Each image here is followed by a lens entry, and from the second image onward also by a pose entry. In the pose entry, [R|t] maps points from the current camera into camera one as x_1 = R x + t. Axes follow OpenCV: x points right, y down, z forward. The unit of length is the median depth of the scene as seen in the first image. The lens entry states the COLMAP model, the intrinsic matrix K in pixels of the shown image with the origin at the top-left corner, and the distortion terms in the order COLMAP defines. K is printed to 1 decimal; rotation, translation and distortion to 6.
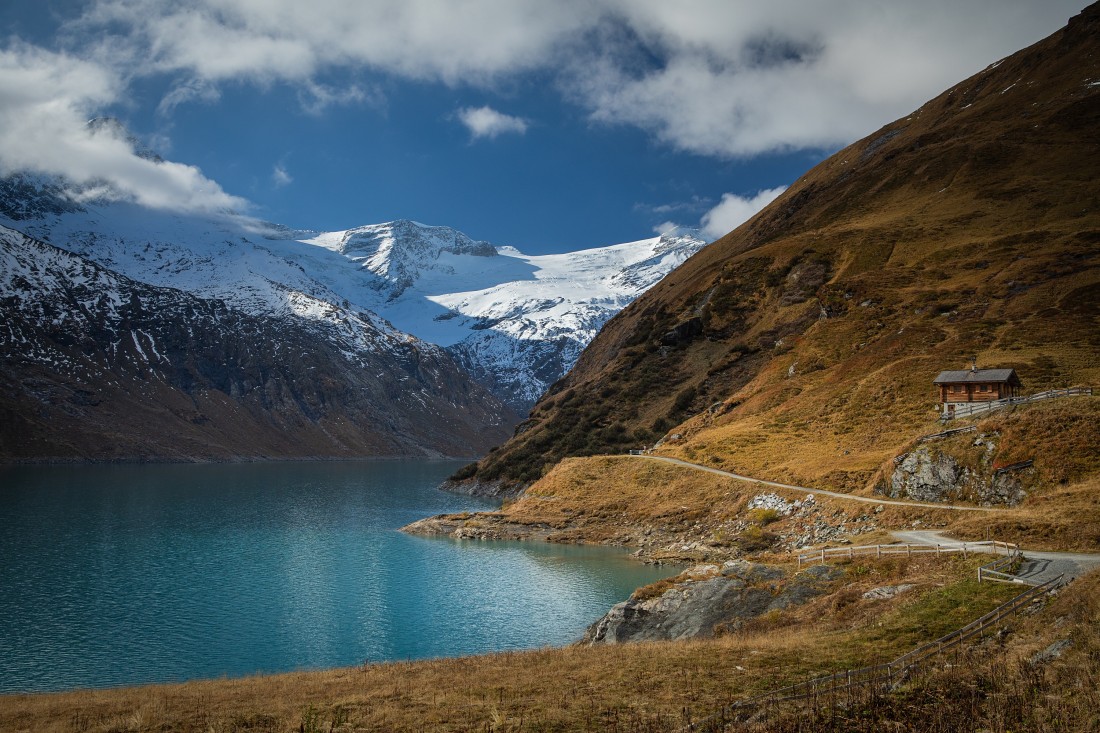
lens RADIAL K [[1063.0, 0, 569.6], [0, 1063.0, 356.4], [0, 0, 1]] dist [0.040362, 0.000000]
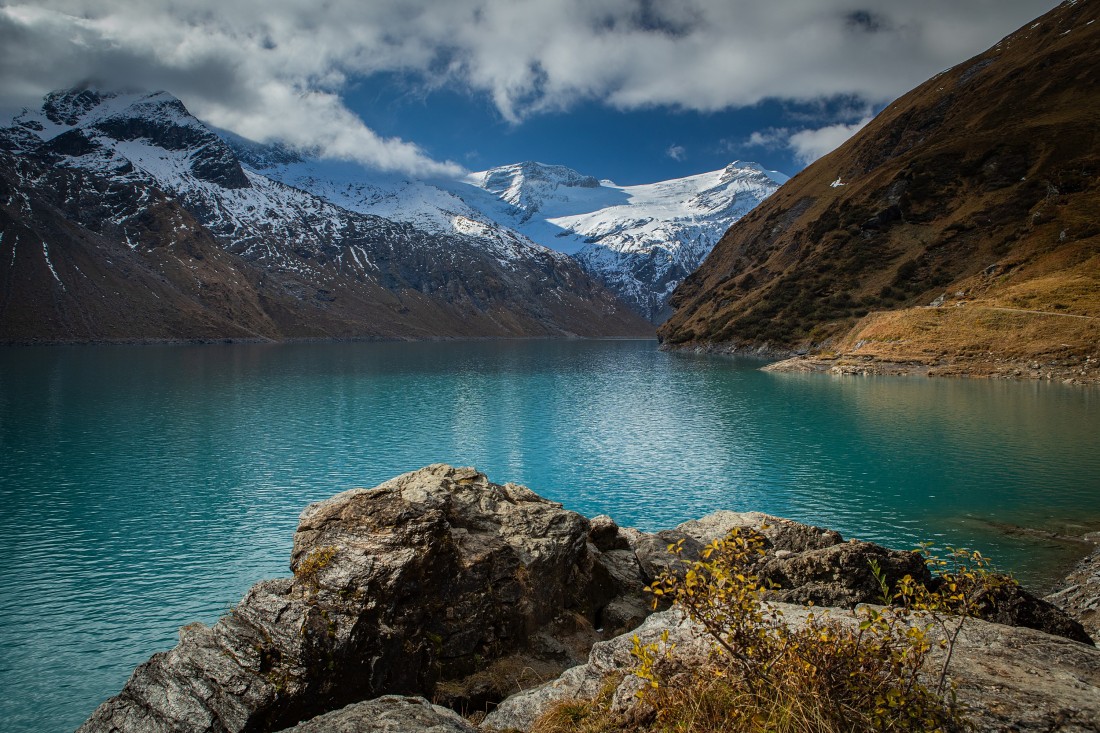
lens RADIAL K [[783.4, 0, 567.2], [0, 783.4, 357.9], [0, 0, 1]] dist [-0.000731, 0.012142]
pose [[0.995756, -0.006428, -0.091806, -0.099862], [0.017070, 0.993148, 0.115611, 0.015225], [0.090434, -0.116687, 0.989043, 0.040299]]
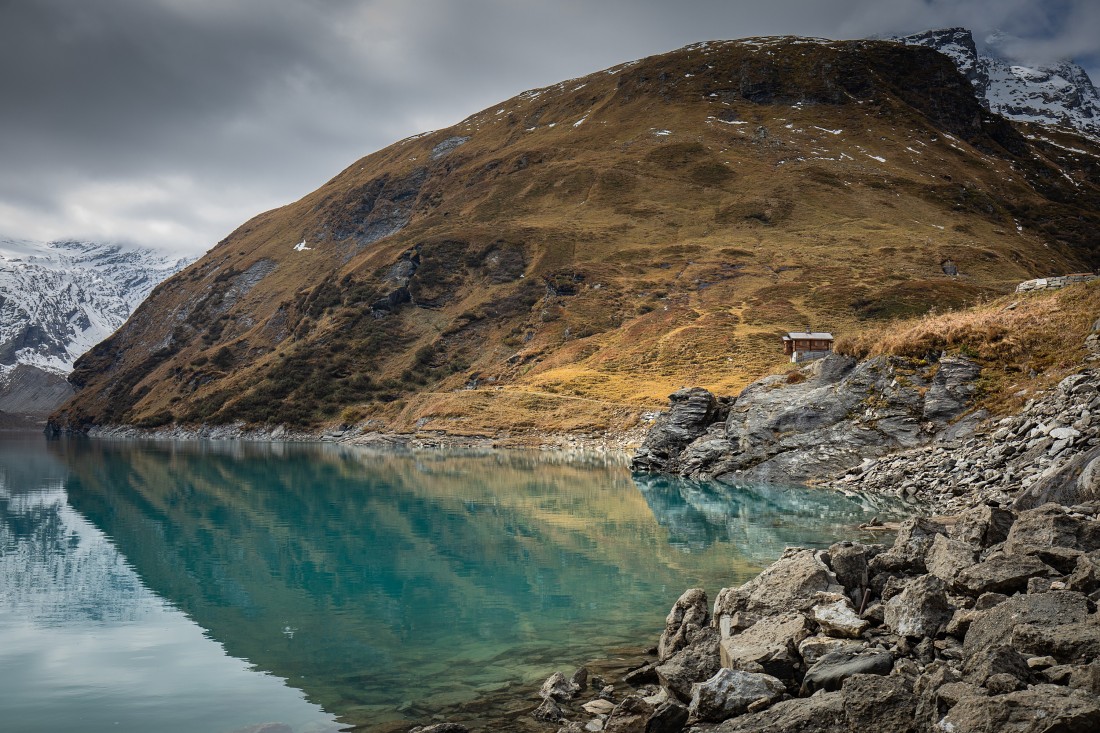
lens RADIAL K [[1063.0, 0, 550.4], [0, 1063.0, 373.8], [0, 0, 1]] dist [0.040362, 0.000000]
pose [[0.866265, 0.035370, 0.498331, -0.188914], [-0.052175, 0.998441, 0.019832, 0.015564], [-0.496852, -0.043180, 0.866760, -0.056023]]
